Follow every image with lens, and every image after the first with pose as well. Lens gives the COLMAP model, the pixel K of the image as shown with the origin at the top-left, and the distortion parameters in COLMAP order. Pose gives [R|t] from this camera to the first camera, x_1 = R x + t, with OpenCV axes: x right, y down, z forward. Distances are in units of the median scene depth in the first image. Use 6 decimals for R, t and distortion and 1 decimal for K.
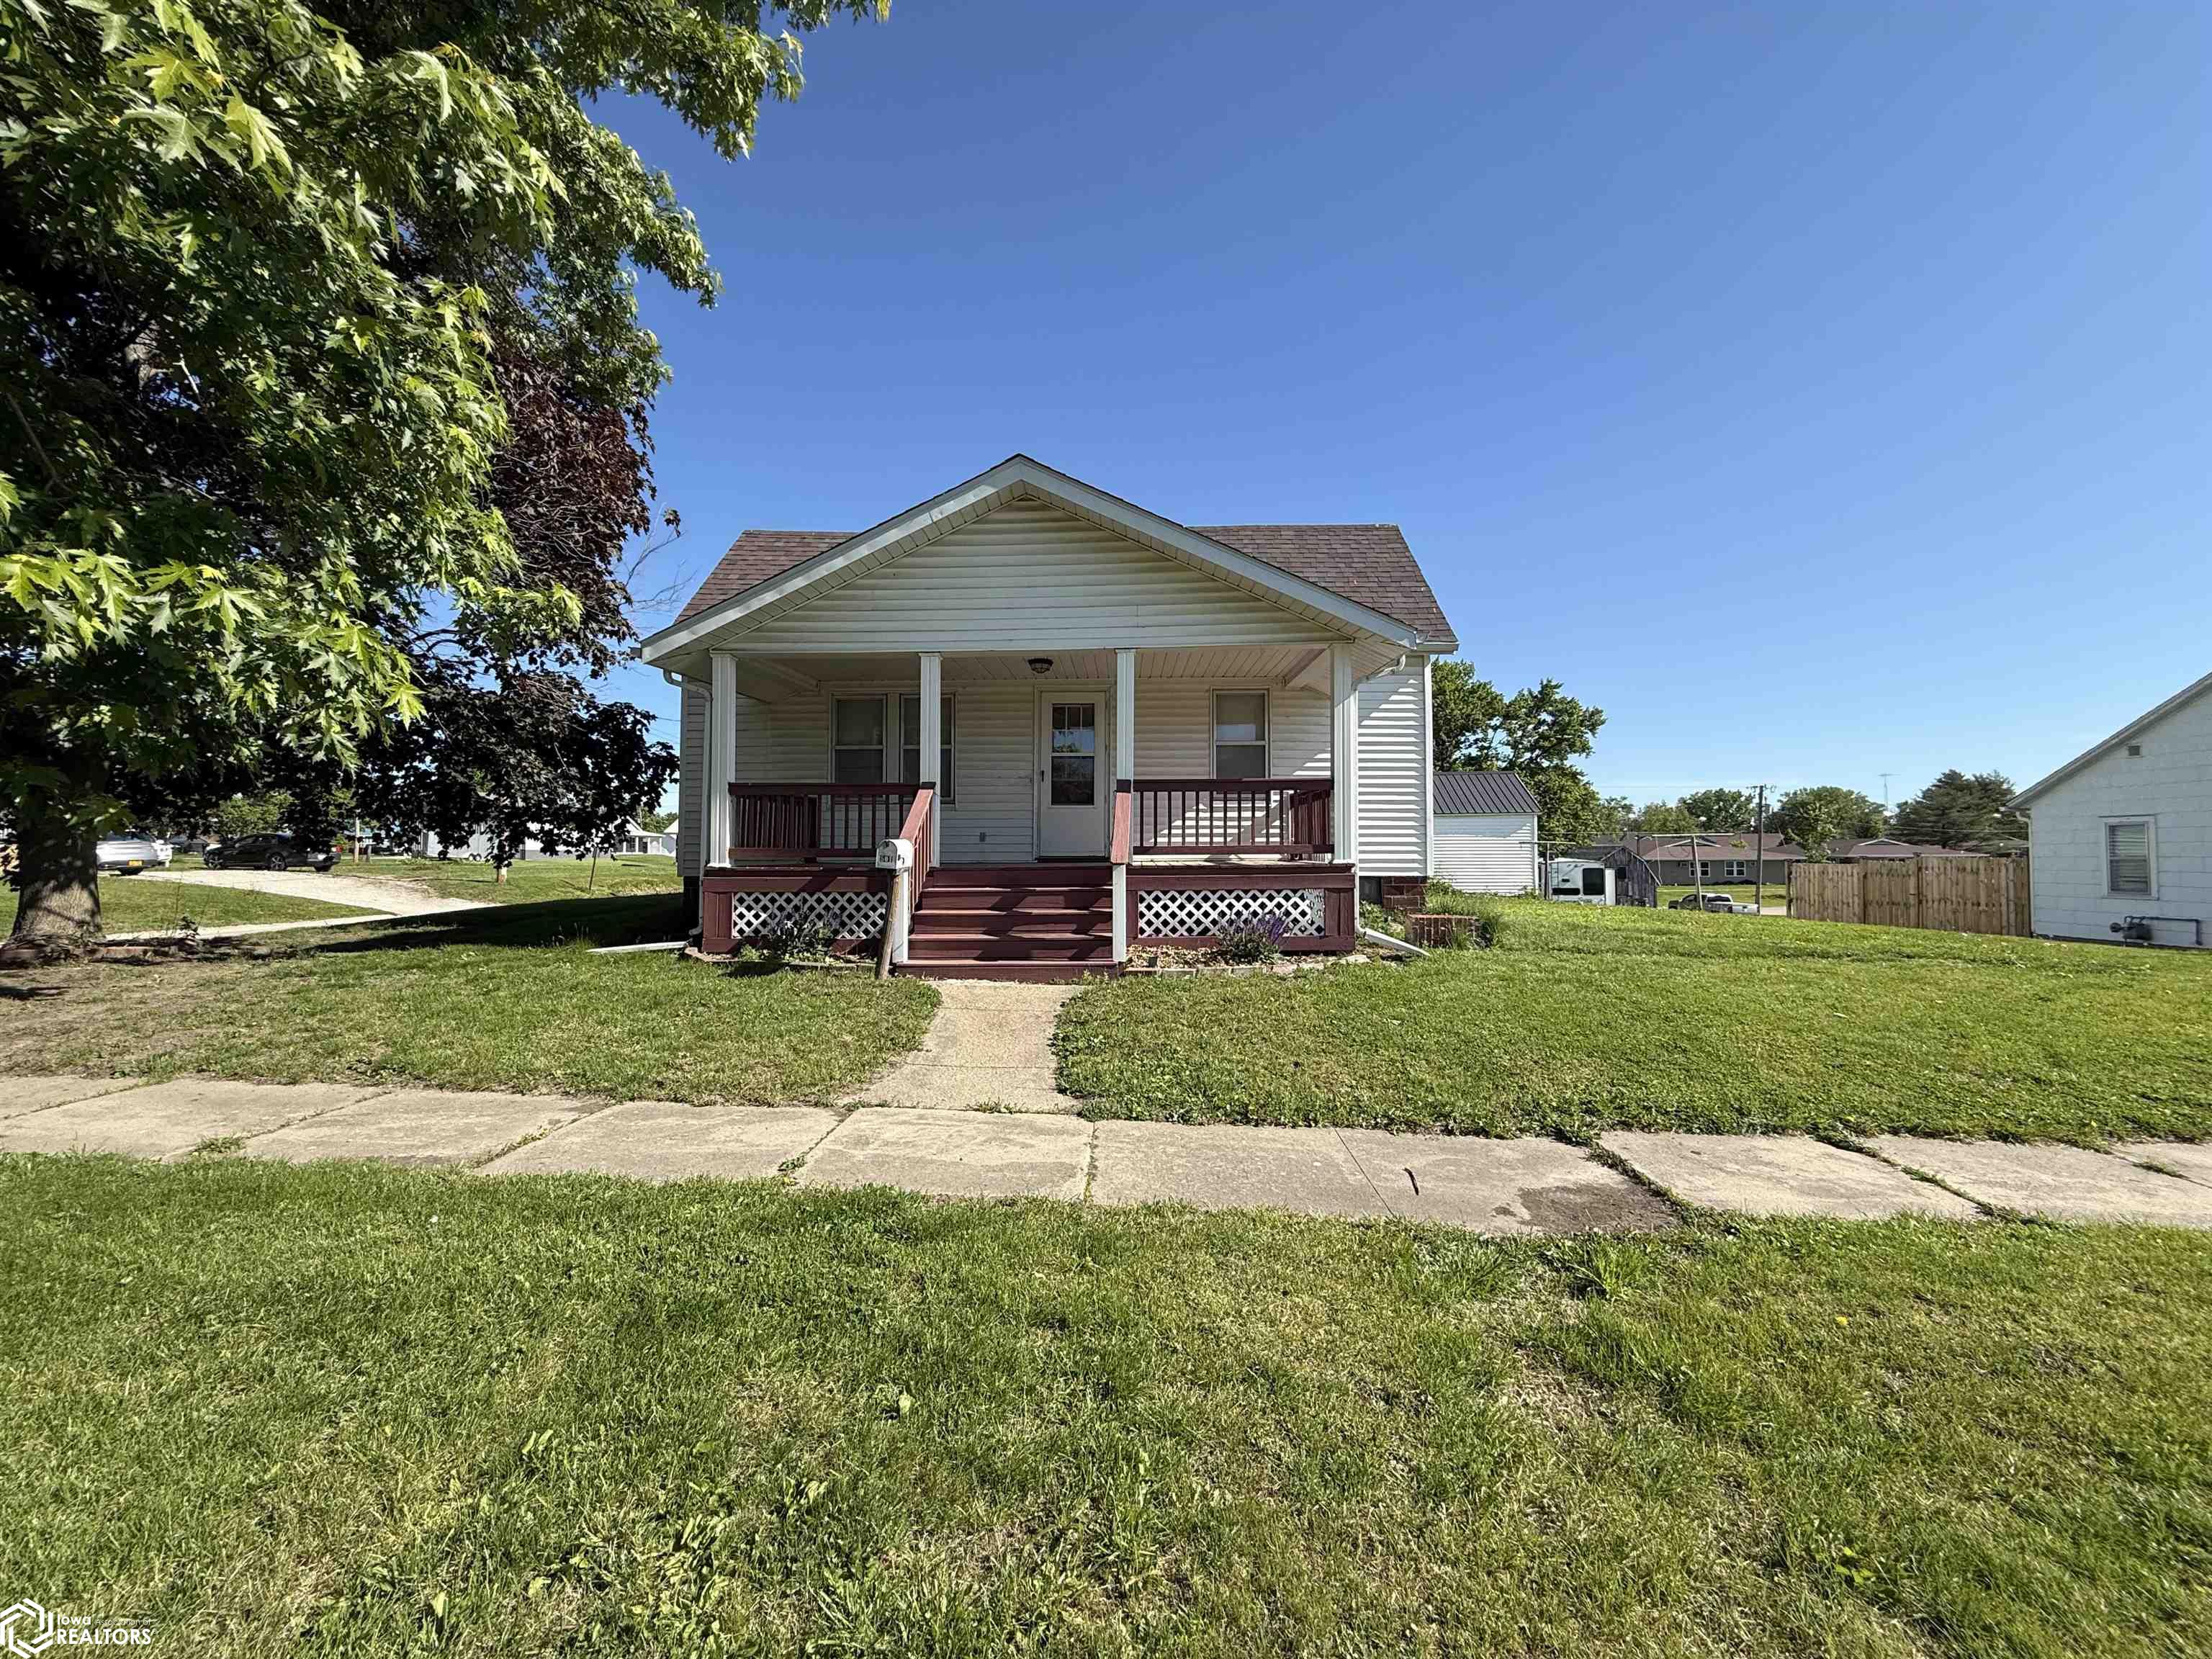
lens RADIAL K [[881.4, 0, 1093.5], [0, 881.4, 810.2], [0, 0, 1]] dist [-0.008737, 0.001328]
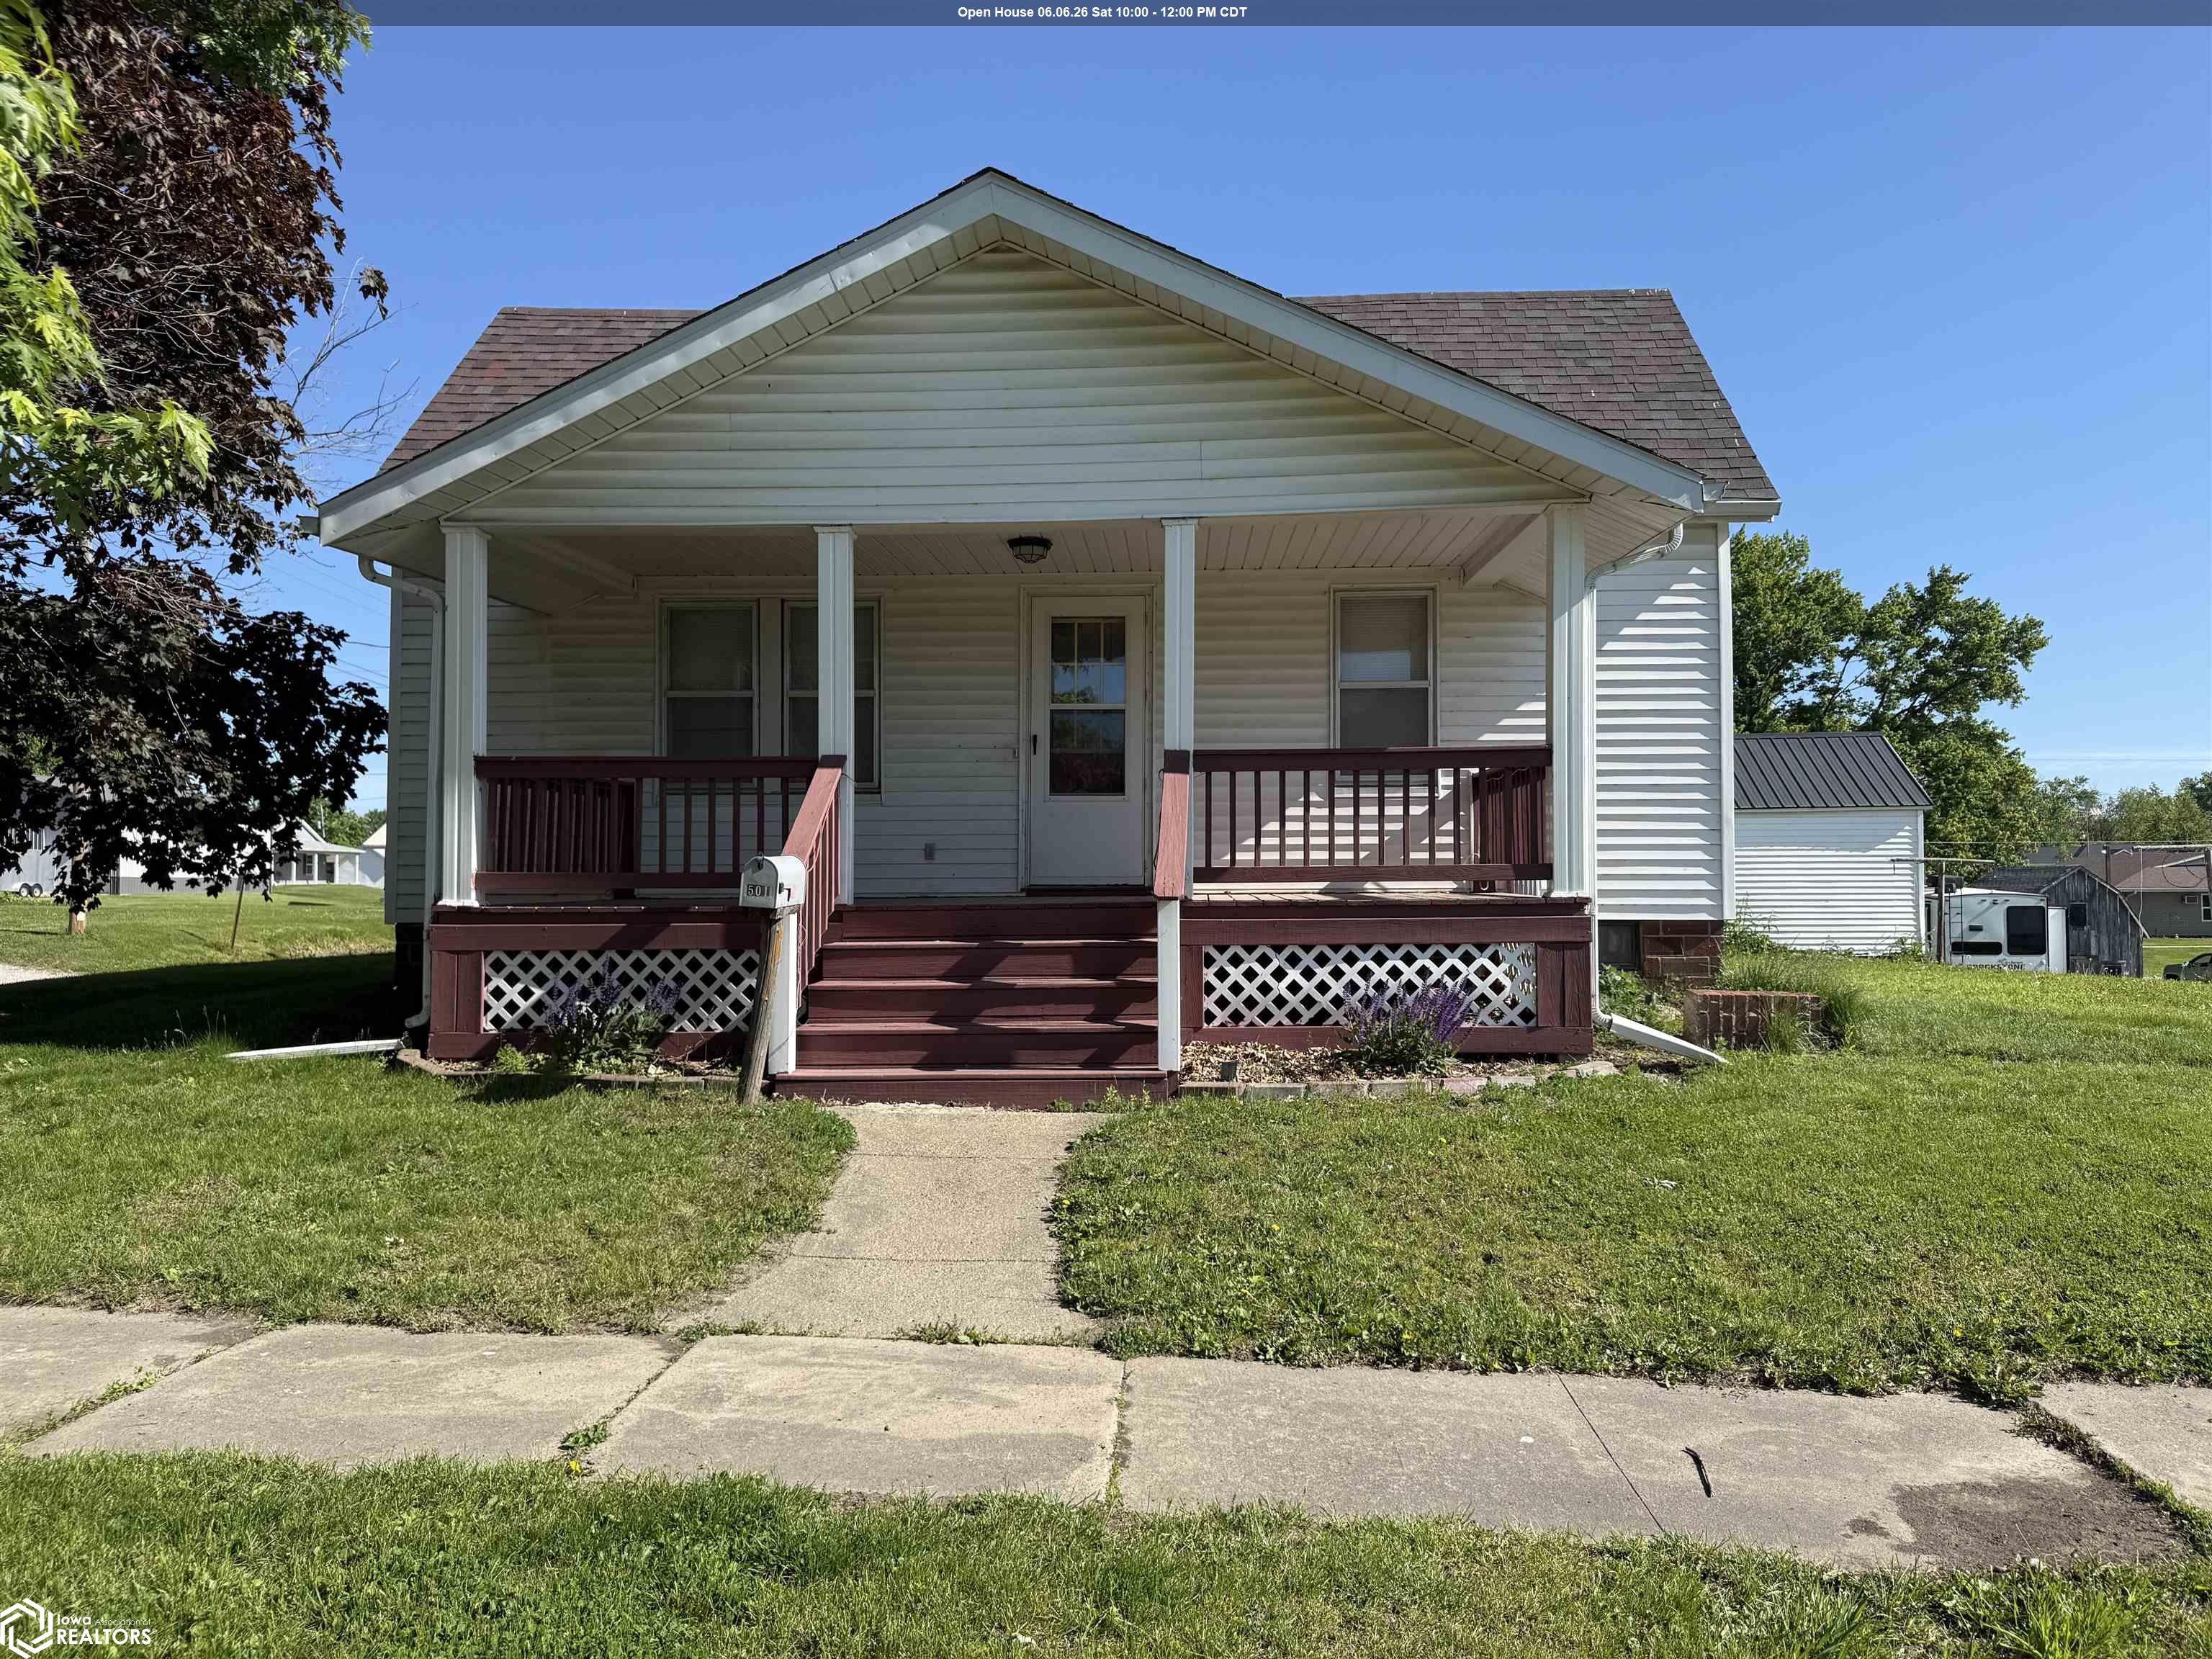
lens RADIAL K [[1539.0, 0, 1090.0], [0, 1539.0, 838.6], [0, 0, 1]] dist [0.041765, -0.048689]
pose [[0.999746, -0.001877, -0.022440, 0.000782], [0.002378, 0.999748, 0.022316, 0.000157], [0.022393, -0.022364, 0.999499, 0.012943]]
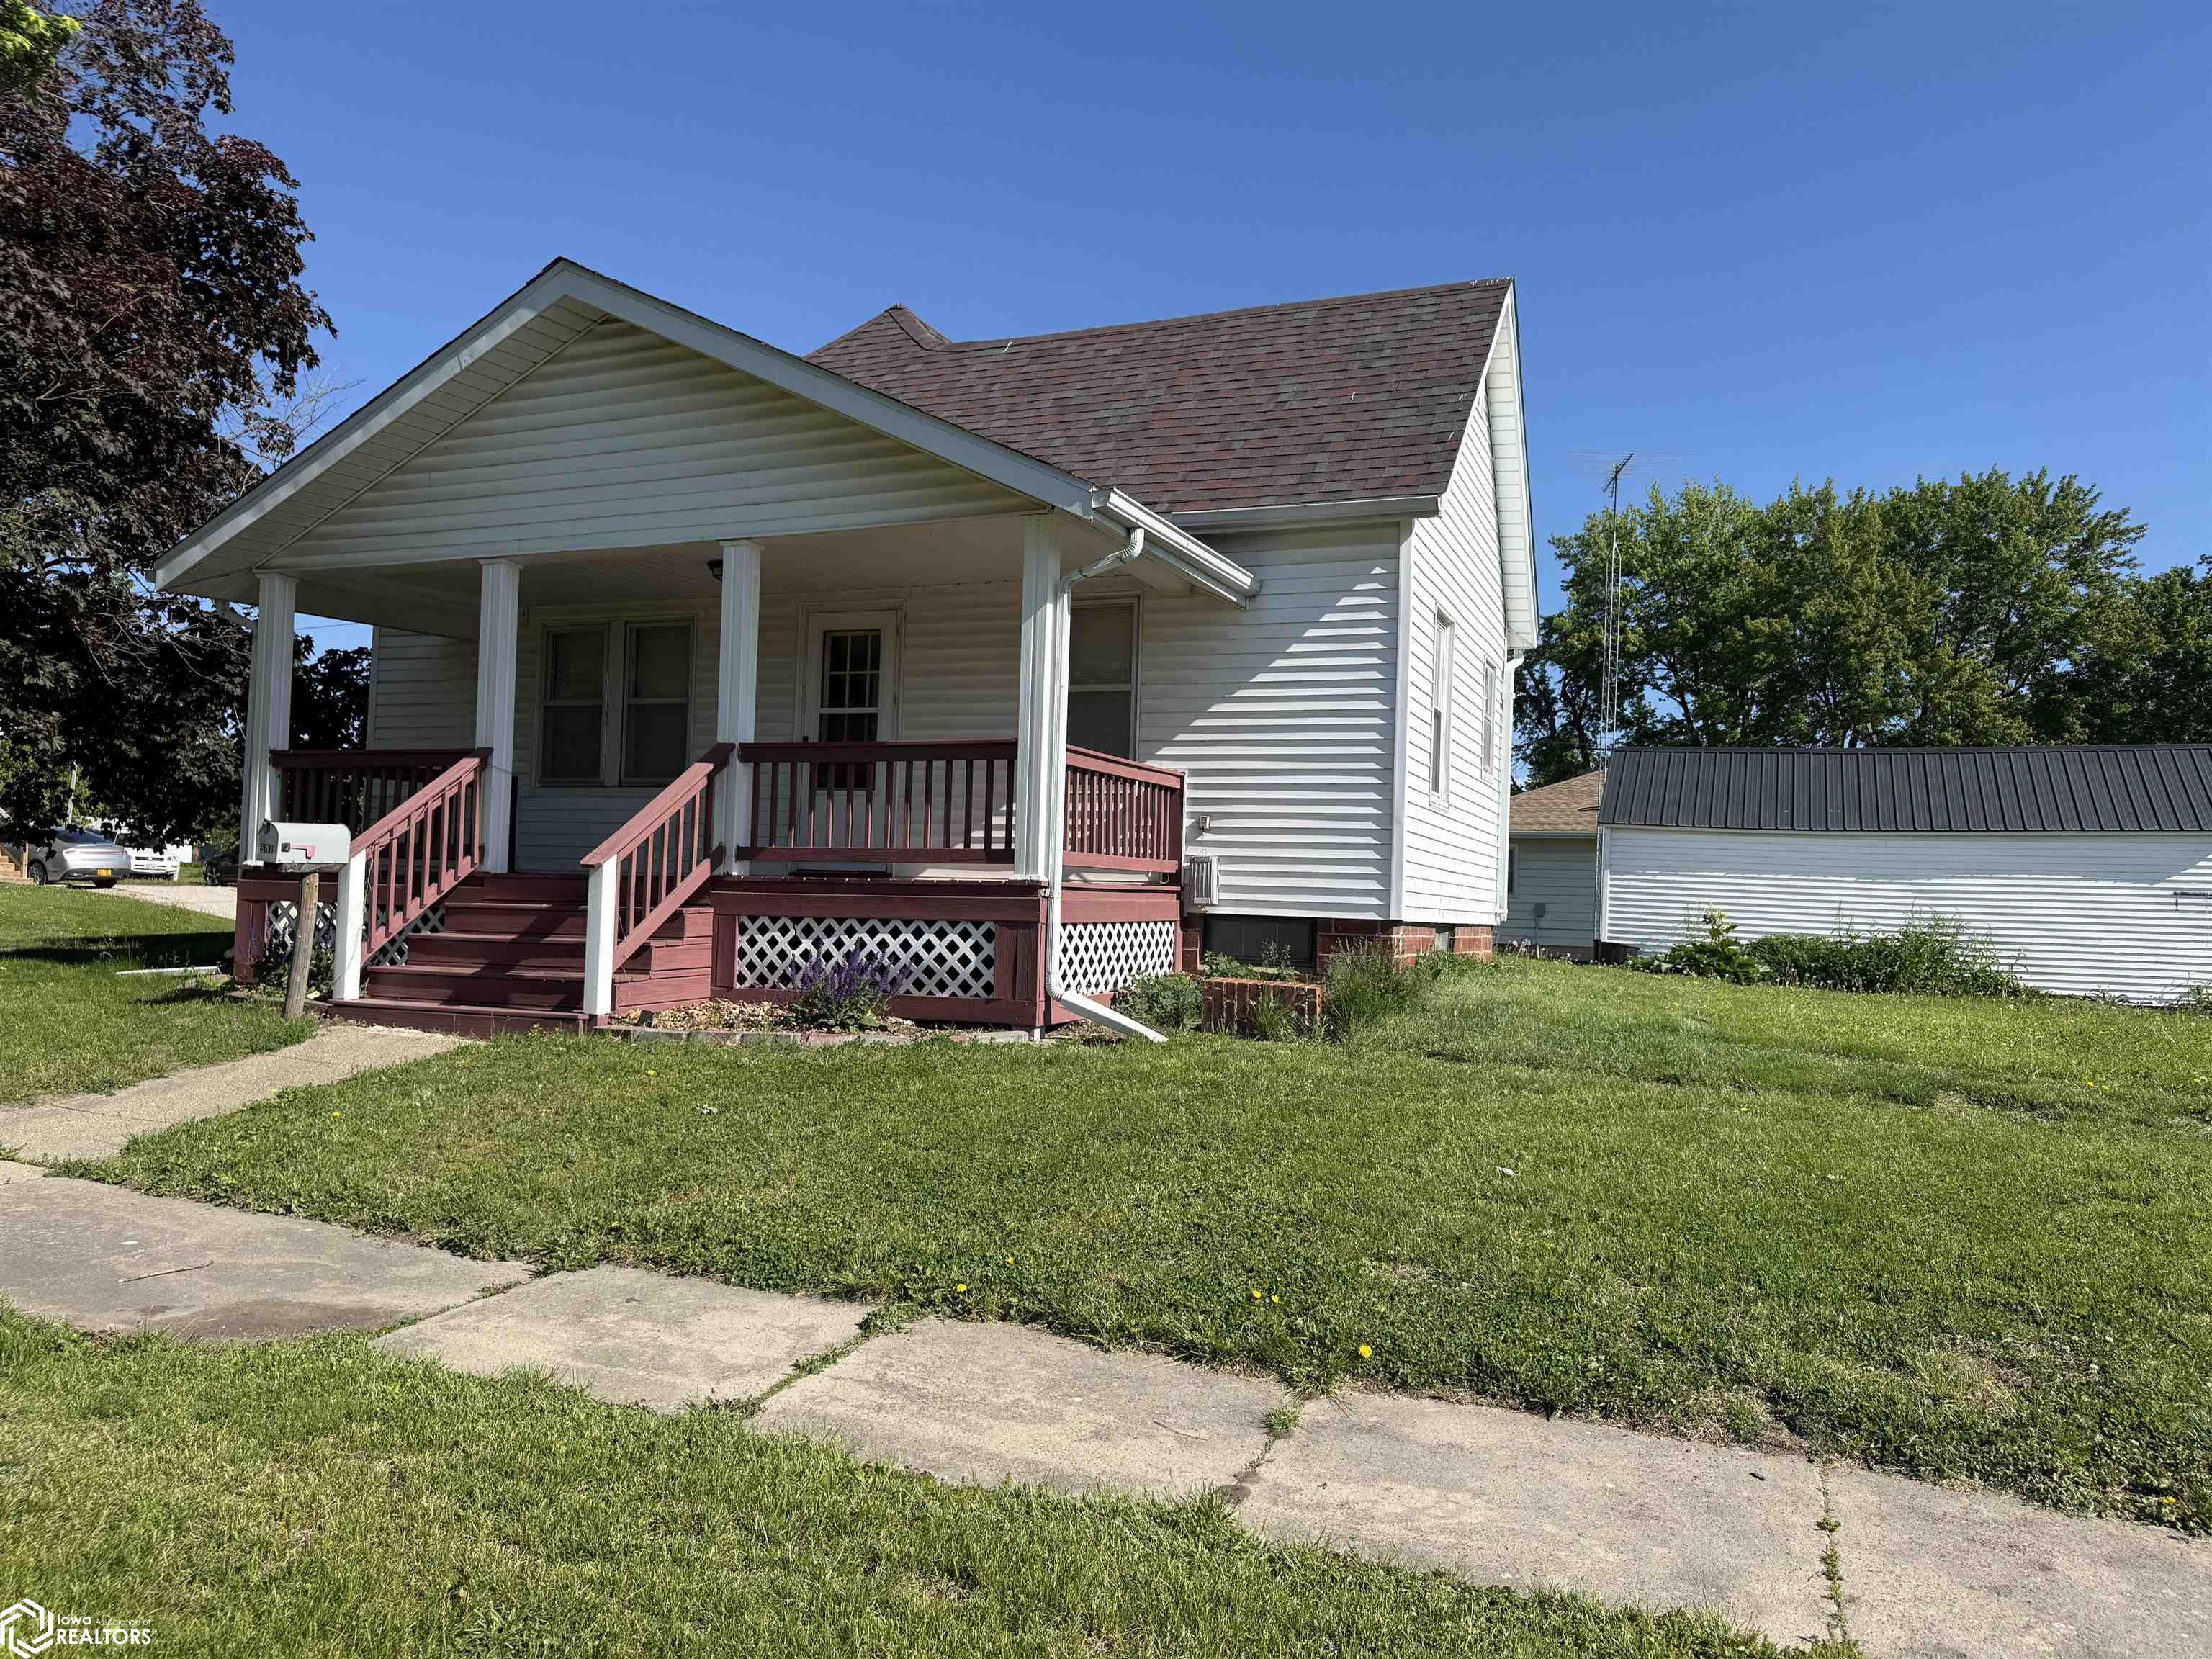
lens RADIAL K [[1539.0, 0, 1119.5], [0, 1539.0, 832.2], [0, 0, 1]] dist [0.041765, -0.048689]
pose [[0.940490, 0.014041, -0.339530, 0.907739], [-0.013286, 0.999901, 0.004548, 0.028387], [0.339560, 0.000234, 0.940584, 0.044040]]
